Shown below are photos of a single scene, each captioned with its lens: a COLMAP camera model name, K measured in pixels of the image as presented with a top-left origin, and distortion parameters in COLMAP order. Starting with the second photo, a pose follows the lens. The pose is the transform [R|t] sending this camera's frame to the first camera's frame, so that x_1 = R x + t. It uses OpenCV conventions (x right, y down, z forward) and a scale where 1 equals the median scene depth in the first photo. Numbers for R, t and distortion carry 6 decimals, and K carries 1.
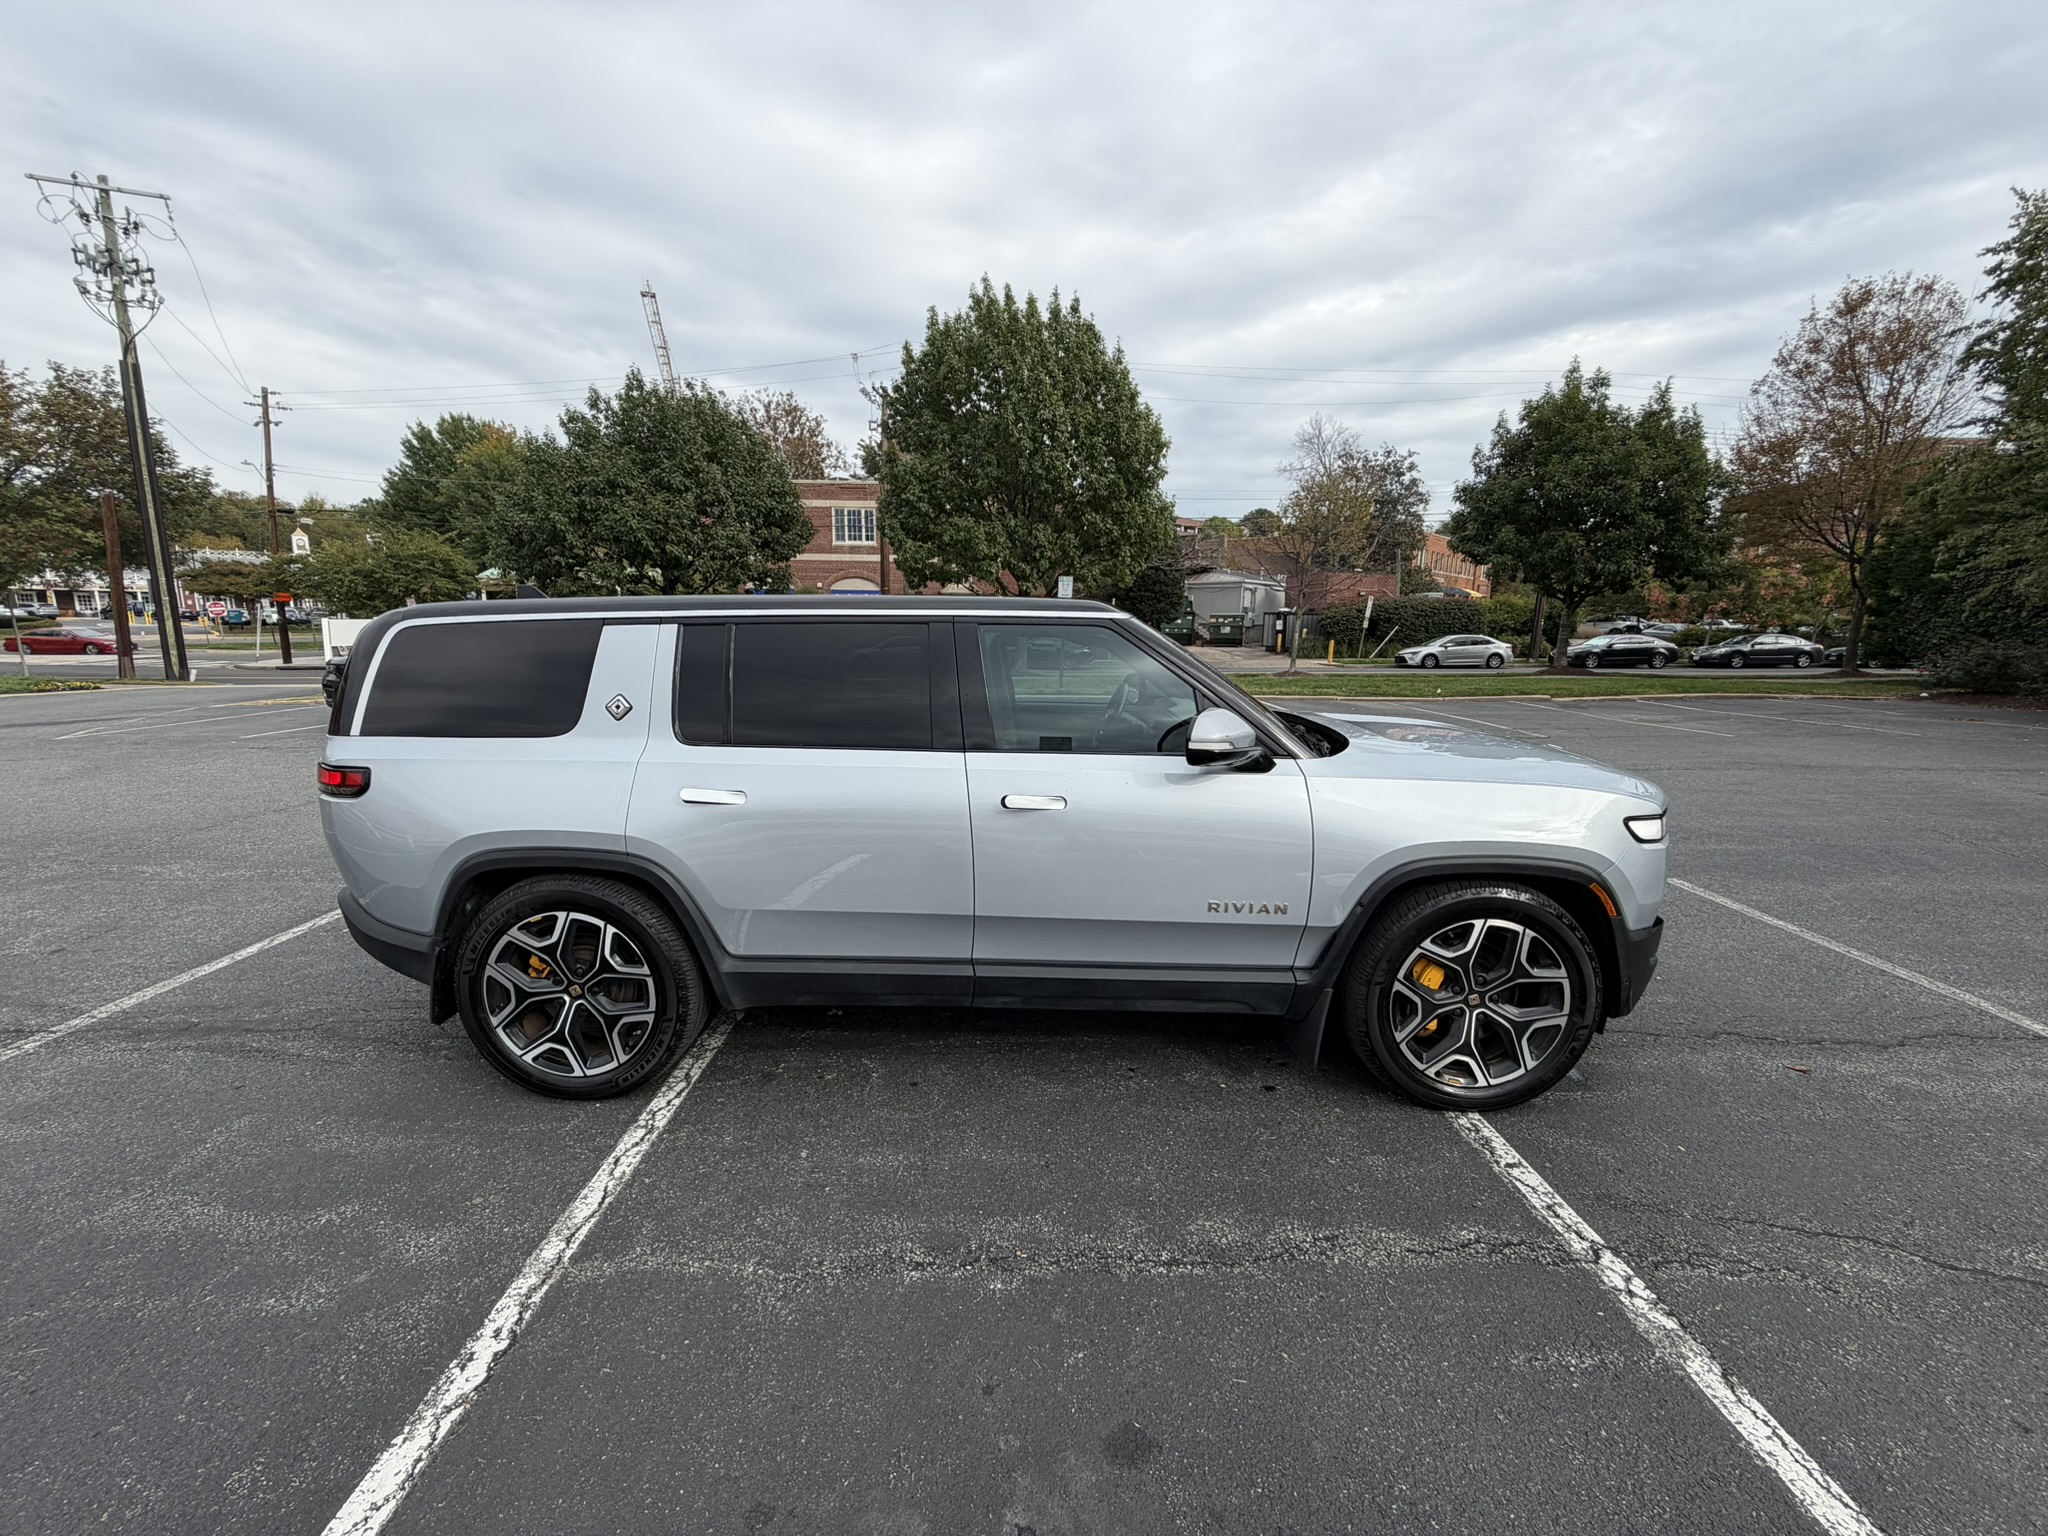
lens RADIAL K [[811.5, 0, 1009.6], [0, 811.5, 764.9], [0, 0, 1]] dist [-0.000387, 0.000212]
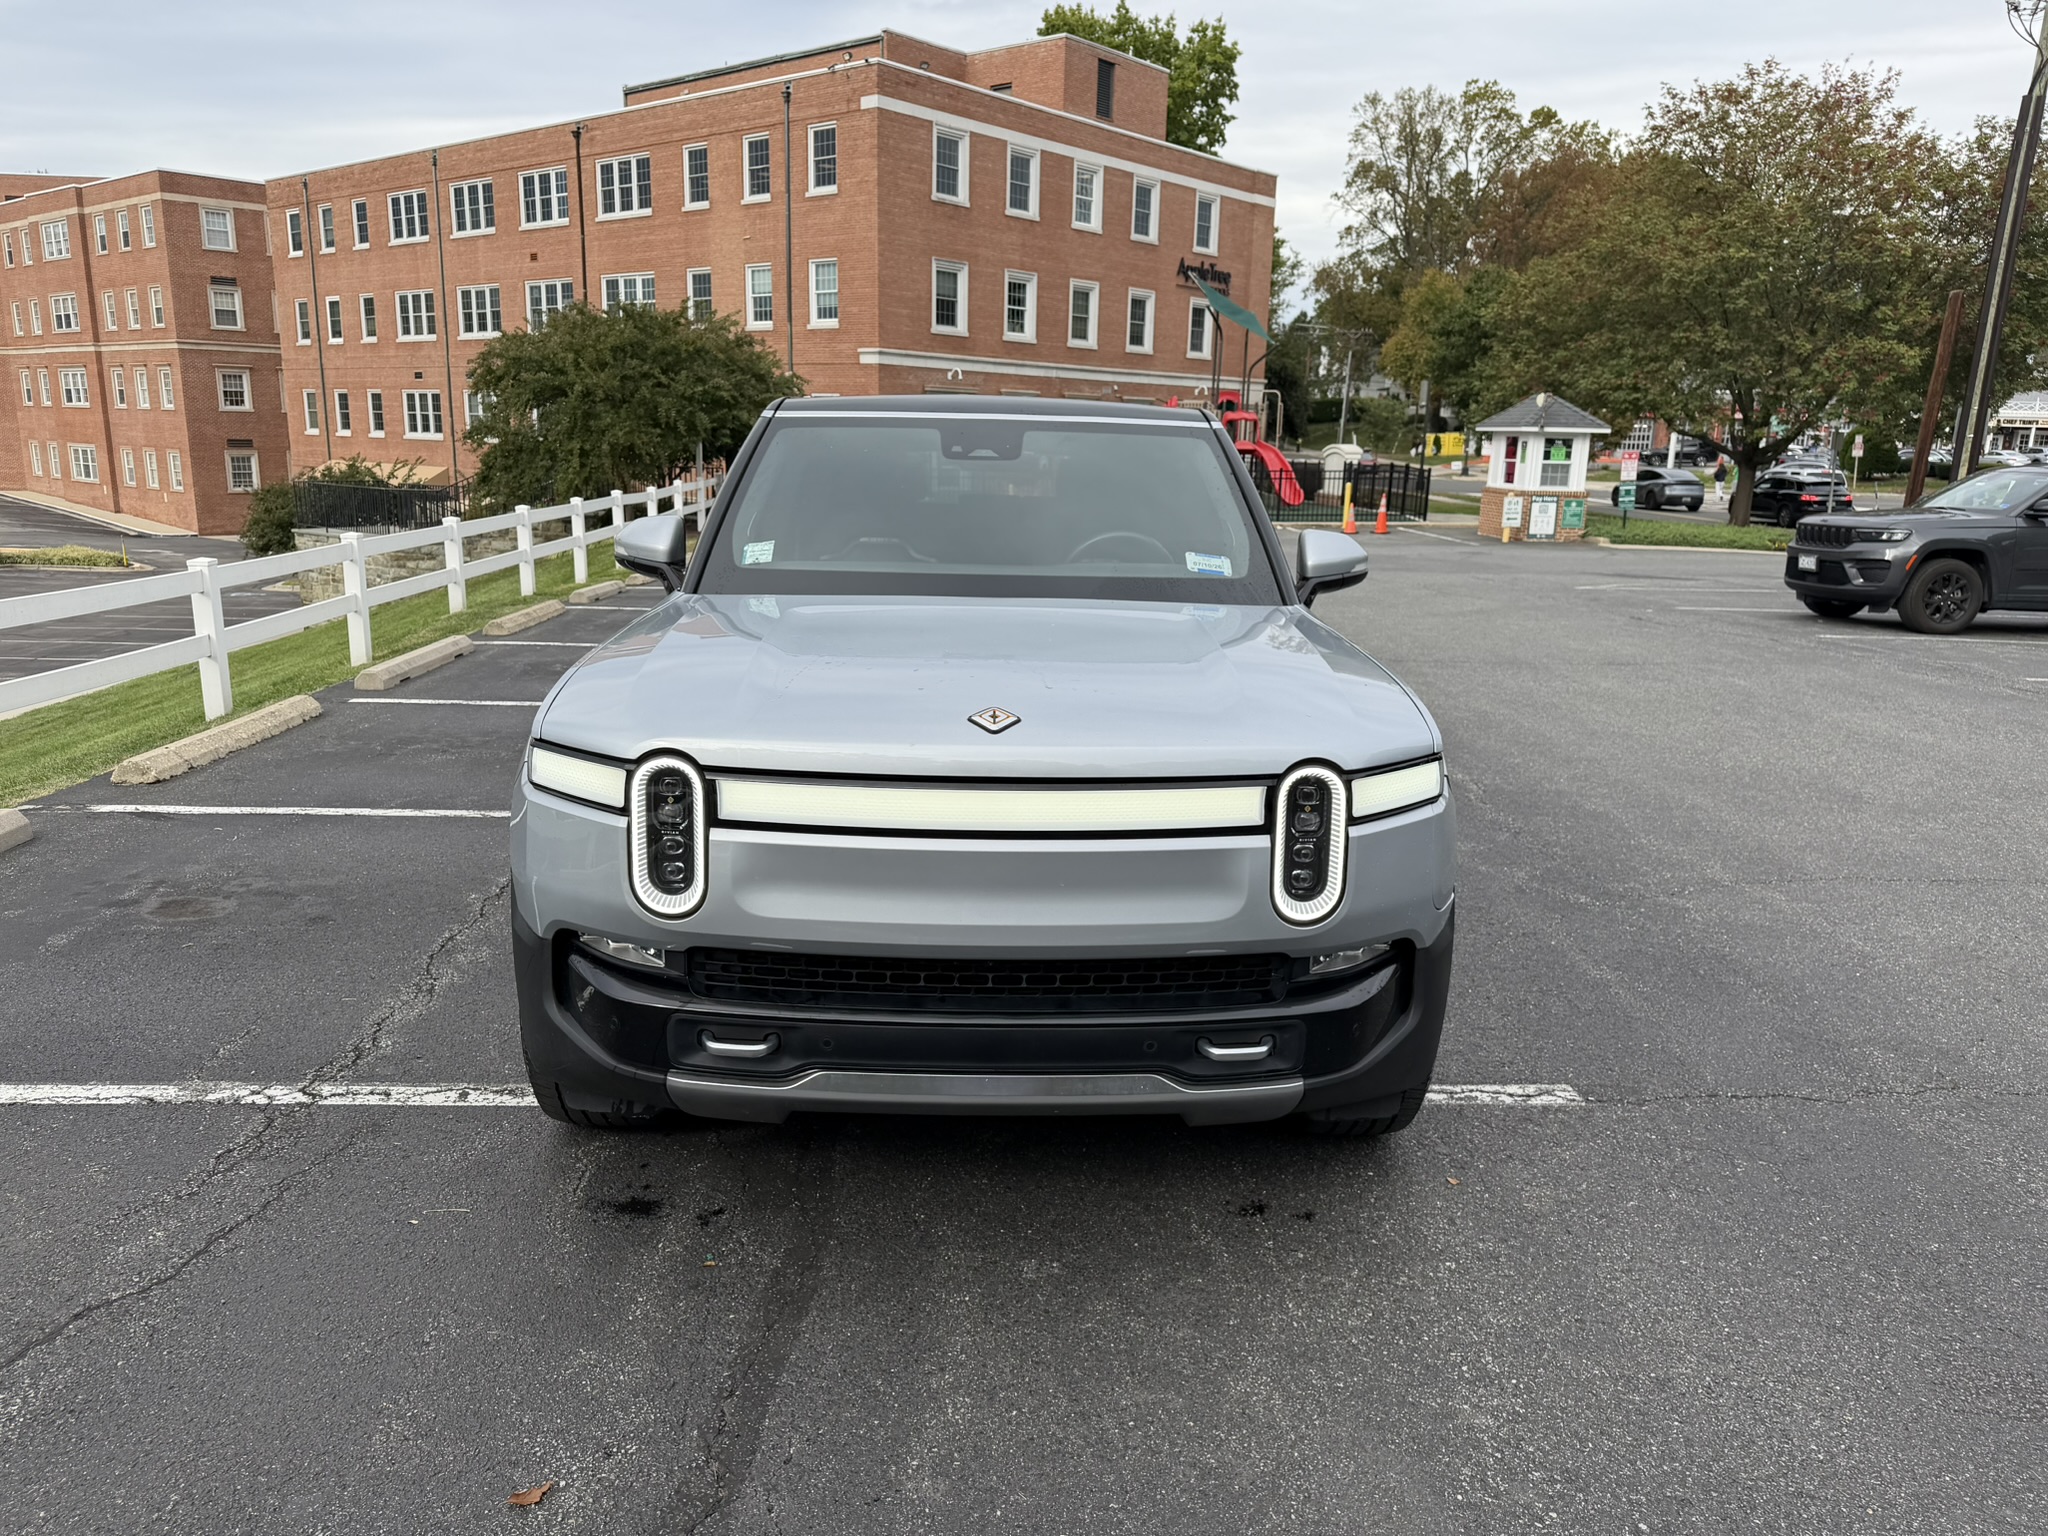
lens RADIAL K [[1446.7, 0, 1024.0], [0, 1446.7, 768.0], [0, 0, 1]] dist [-0.010555, 0.005778]
pose [[0.059770, 0.215695, -0.974630, 0.223040], [-0.196350, 0.959841, 0.200381, -0.022635], [0.978711, 0.179392, 0.099721, 0.152947]]
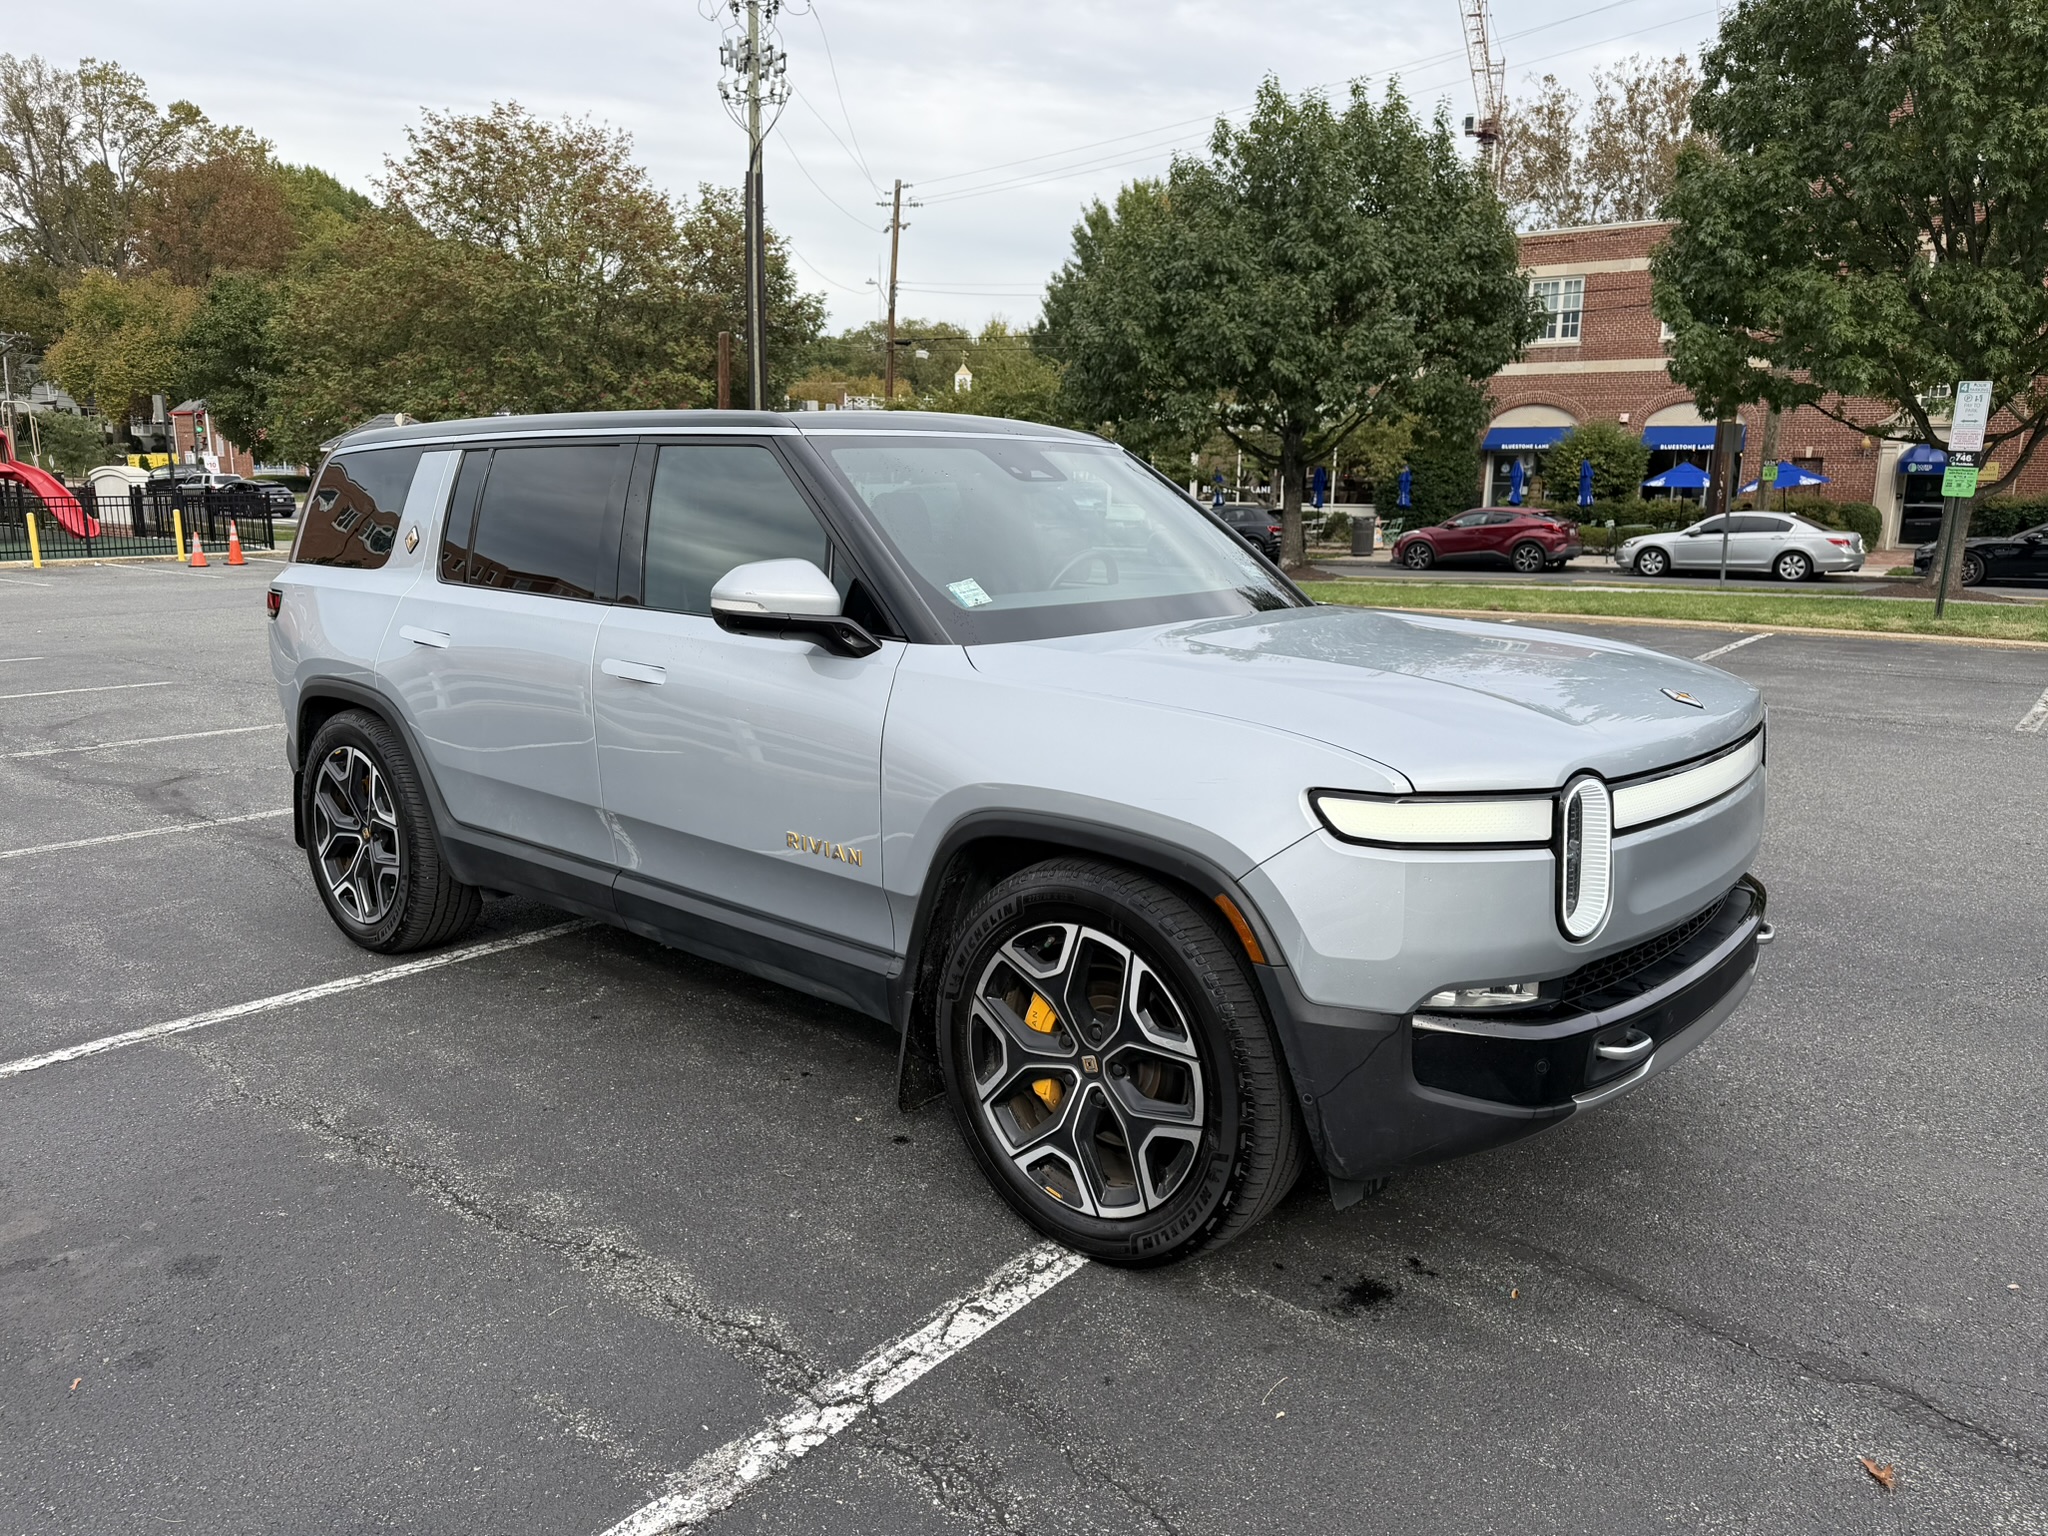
lens RADIAL K [[1430.8, 0, 1024.0], [0, 1430.8, 768.0], [0, 0, 1]] dist [0.039847, -0.046785]
pose [[0.778622, 0.122445, -0.615430, 0.144735], [-0.112850, 0.992110, 0.054614, 0.002727], [0.617262, 0.026928, 0.786297, 0.017733]]
